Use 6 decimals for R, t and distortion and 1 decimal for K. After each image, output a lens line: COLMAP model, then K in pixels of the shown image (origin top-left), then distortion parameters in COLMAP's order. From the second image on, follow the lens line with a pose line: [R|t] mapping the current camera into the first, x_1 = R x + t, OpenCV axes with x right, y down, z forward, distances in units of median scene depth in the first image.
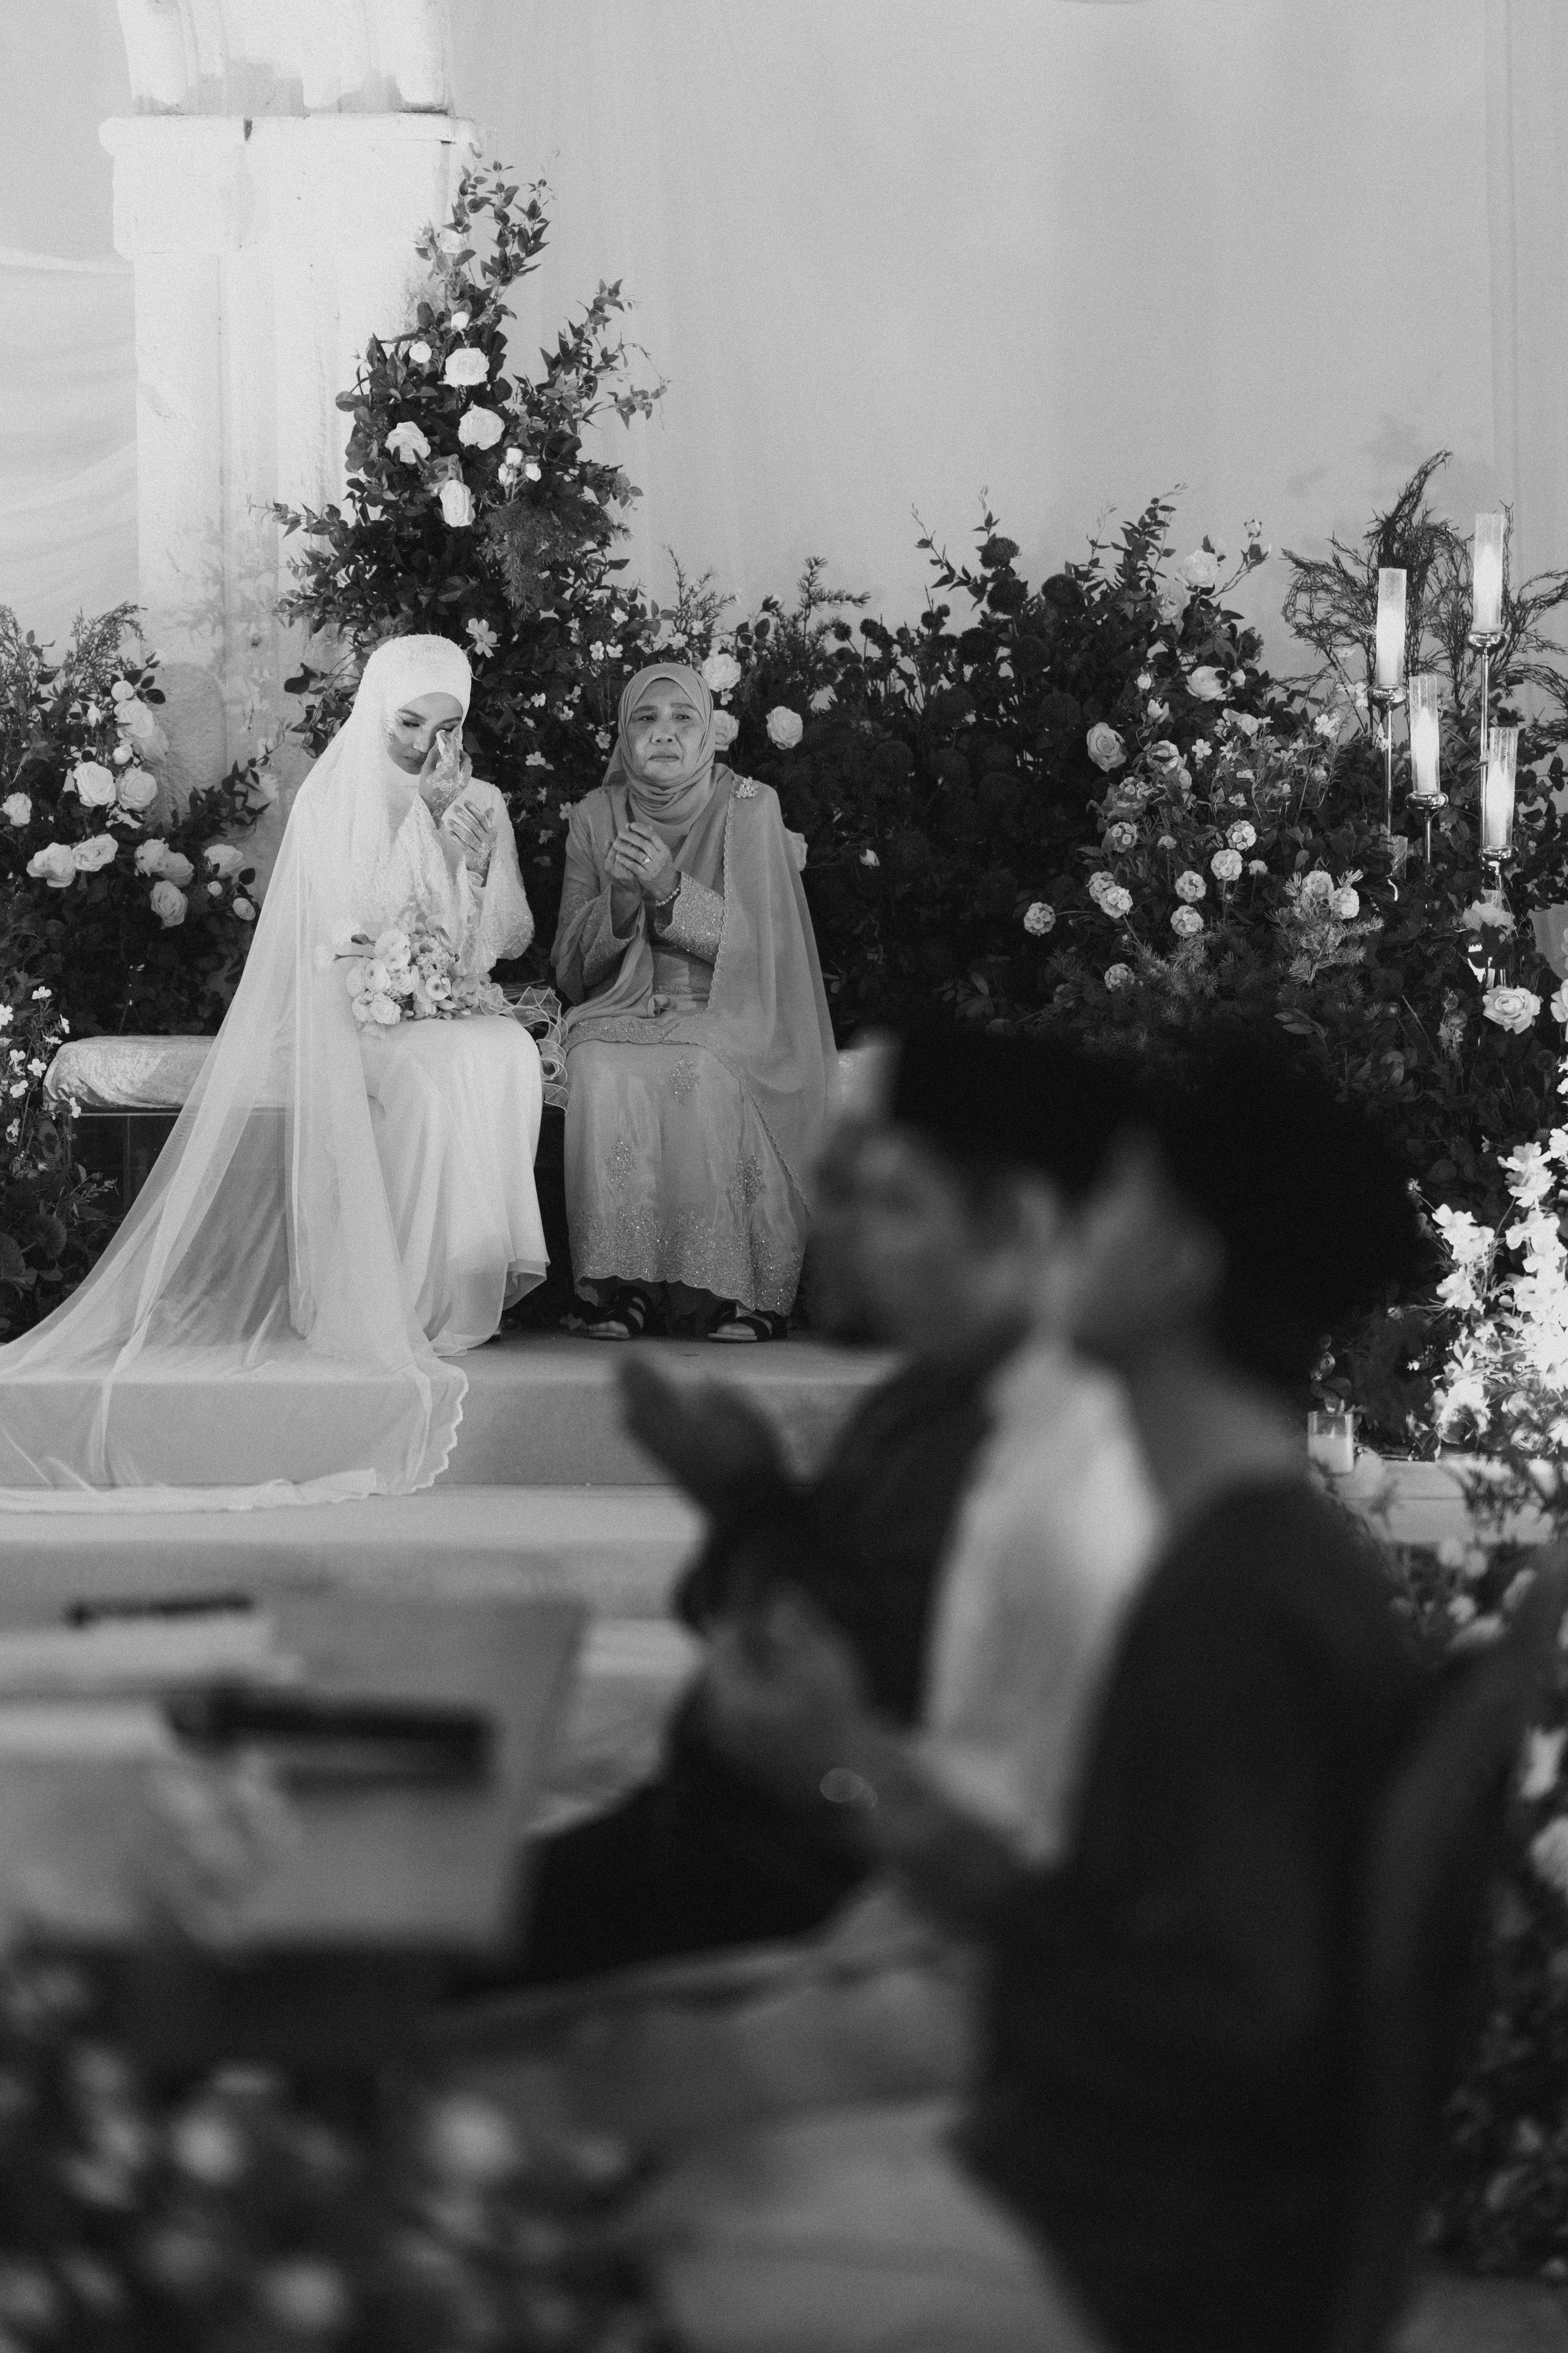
lens RADIAL K [[5650.4, 0, 784.0], [0, 5650.4, 1176.5], [0, 0, 1]] dist [0.002062, 0.011815]
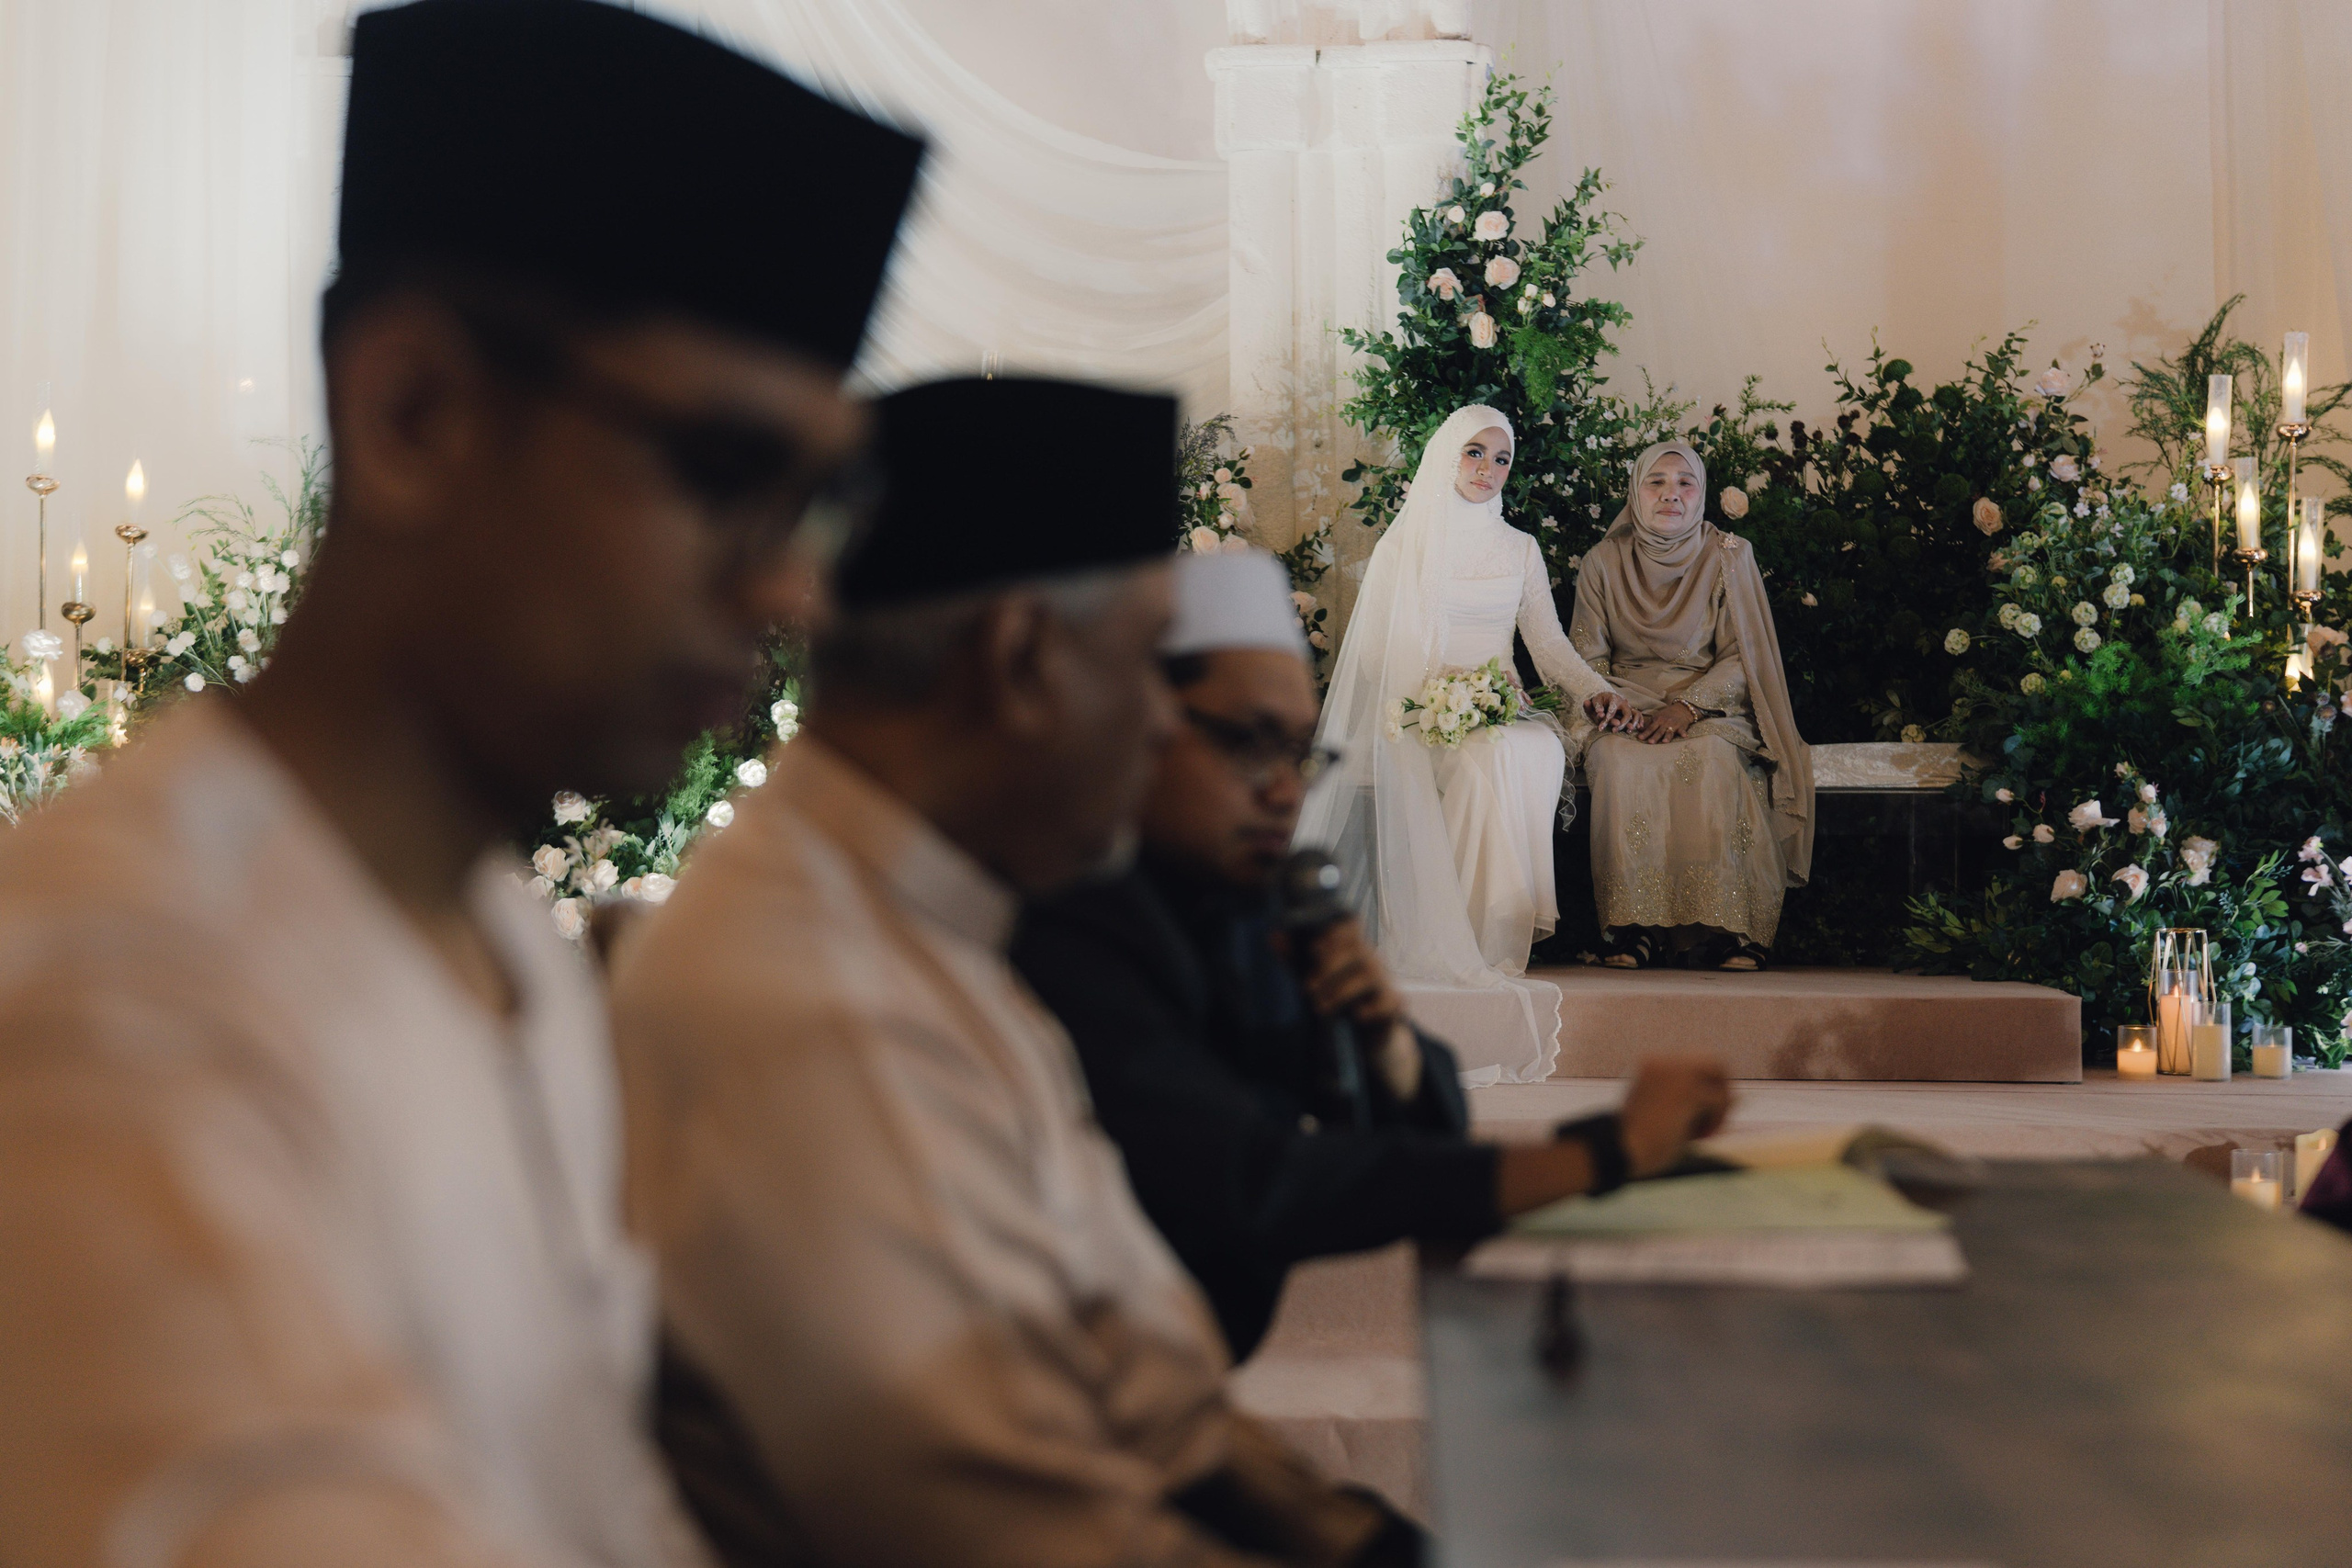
lens RADIAL K [[3318.9, 0, 1176.0], [0, 3318.9, 784.0], [0, 0, 1]] dist [-0.009568, -0.005996]
pose [[0.997572, 0.004203, -0.069509, -0.074712], [-0.007427, 0.998905, -0.046184, 0.021089], [0.069239, 0.046588, 0.996512, 0.238076]]
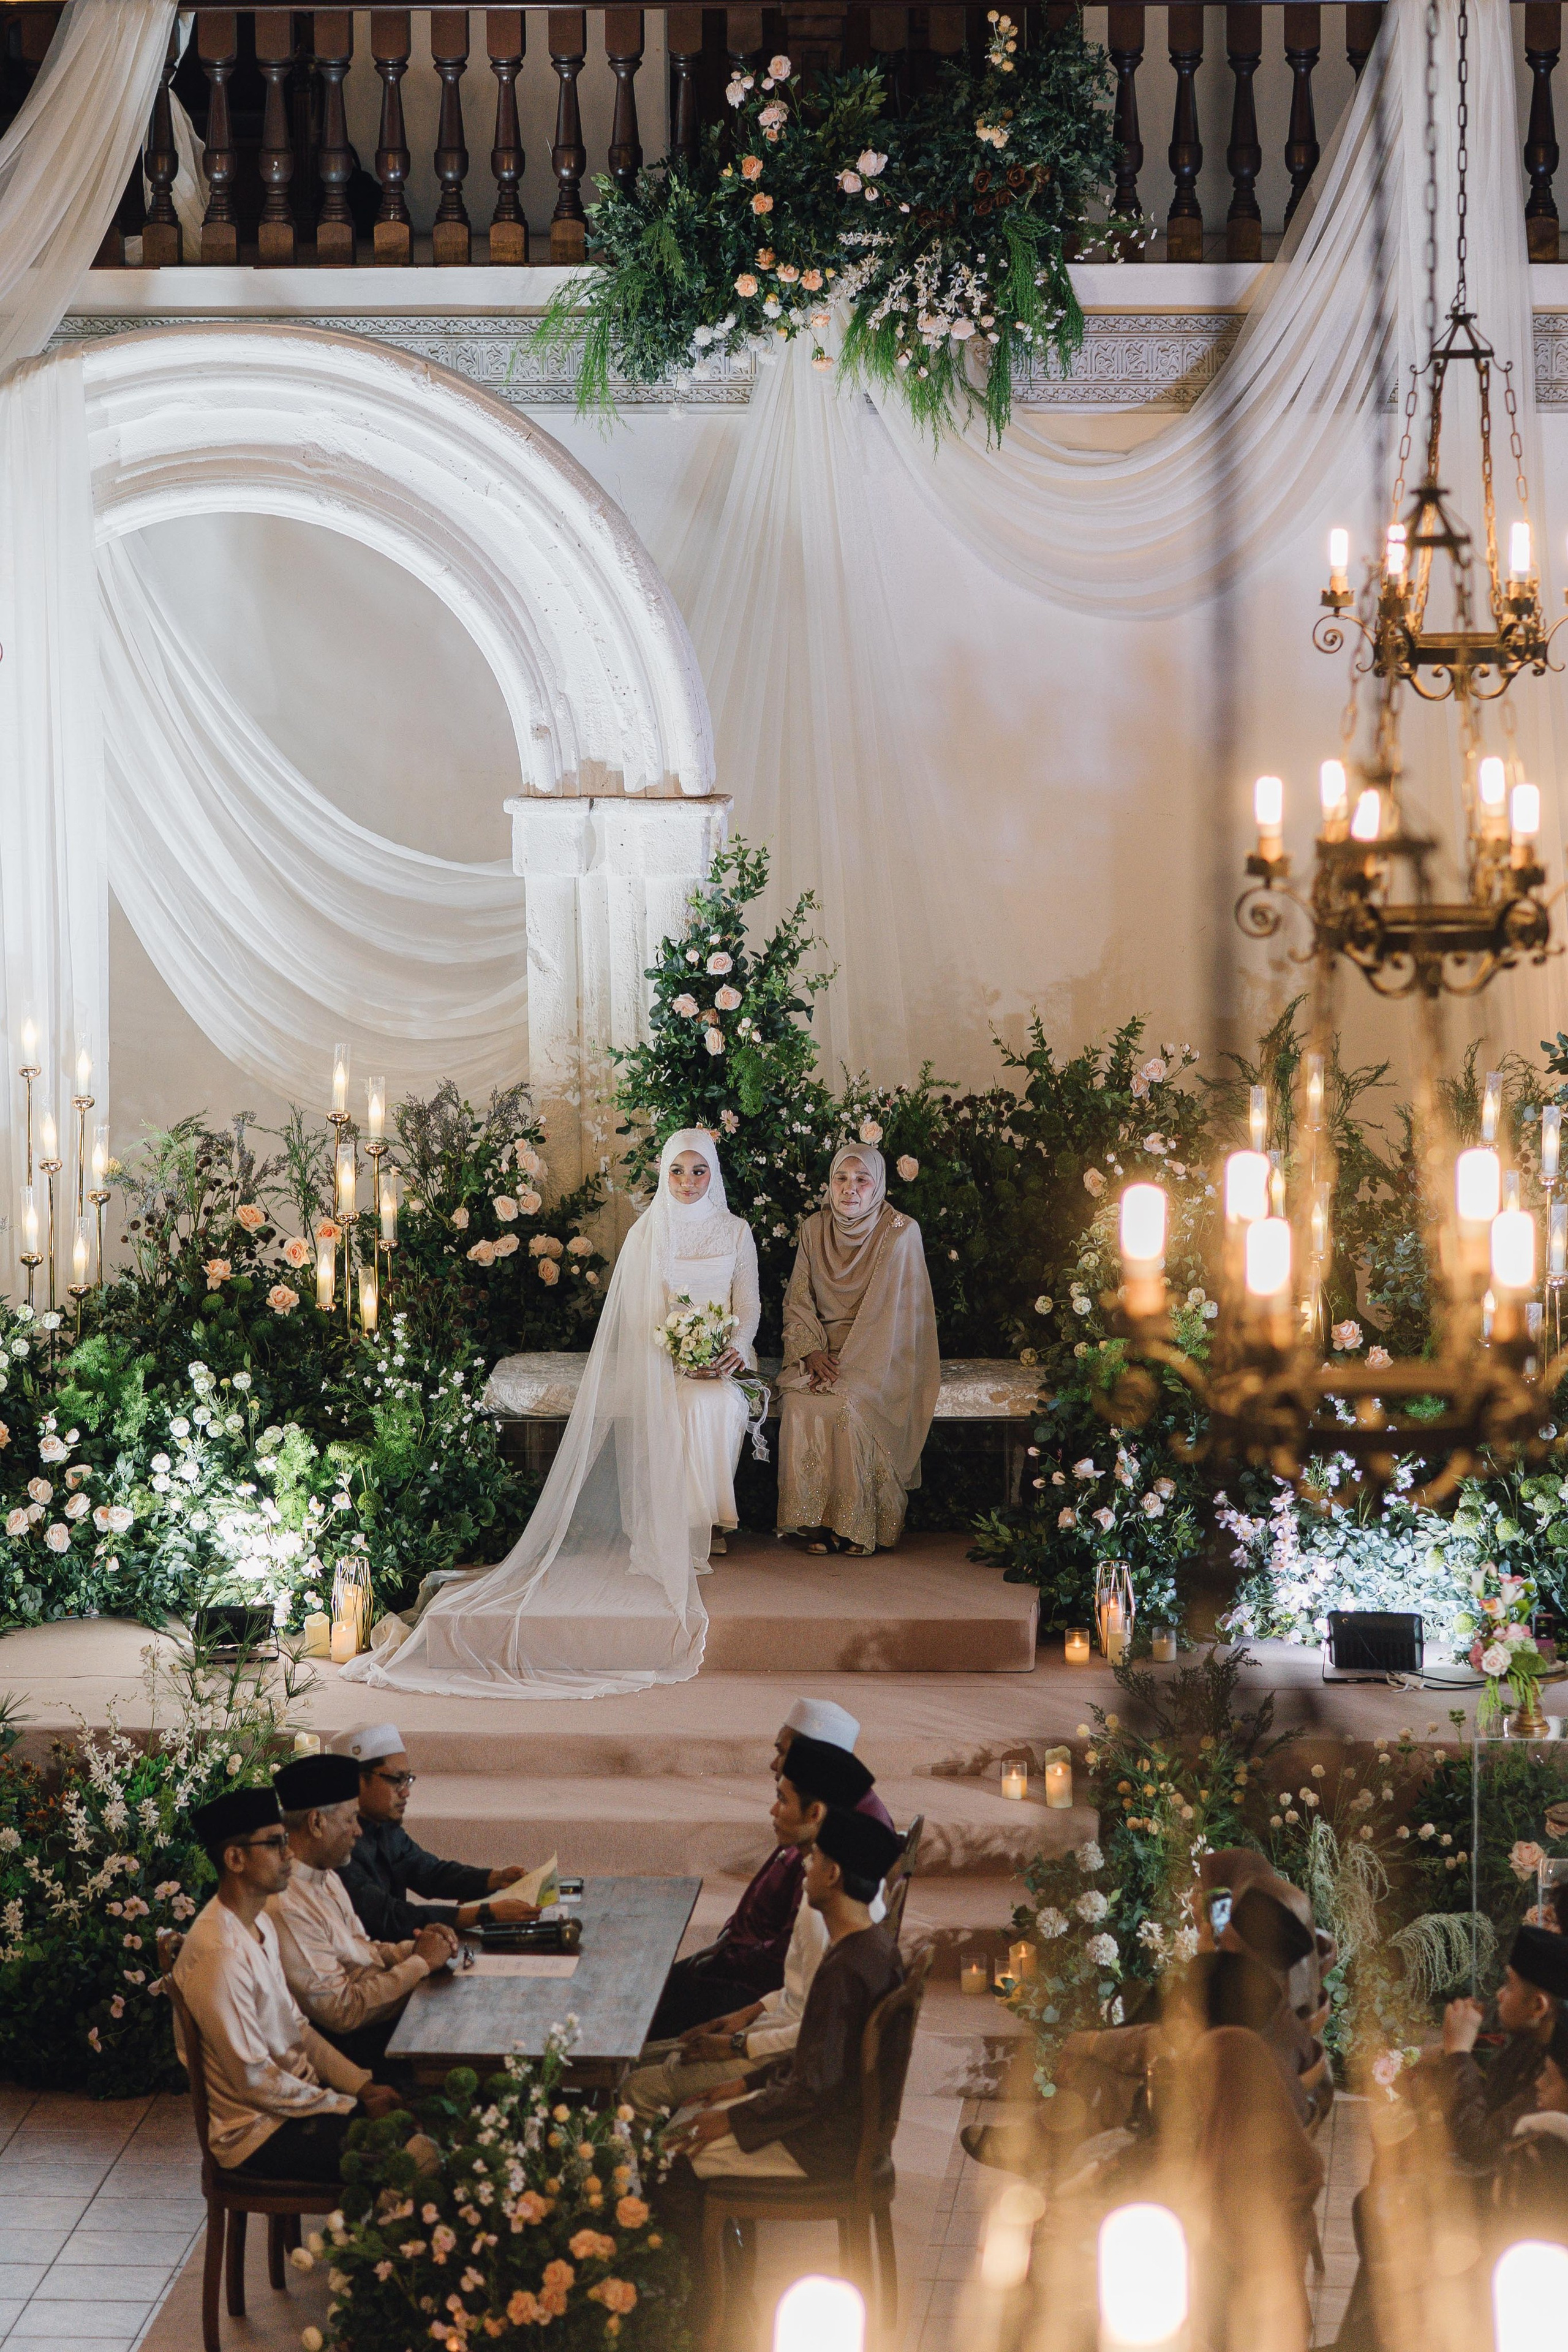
lens RADIAL K [[8512.2, 0, 784.0], [0, 8512.2, 1176.0], [0, 0, 1]] dist [0.013349, 0.045246]
pose [[0.996723, 0.003983, -0.080790, 0.171177], [0.005378, 0.993313, 0.115326, -0.375128], [0.080709, -0.115382, 0.990037, -1.551971]]
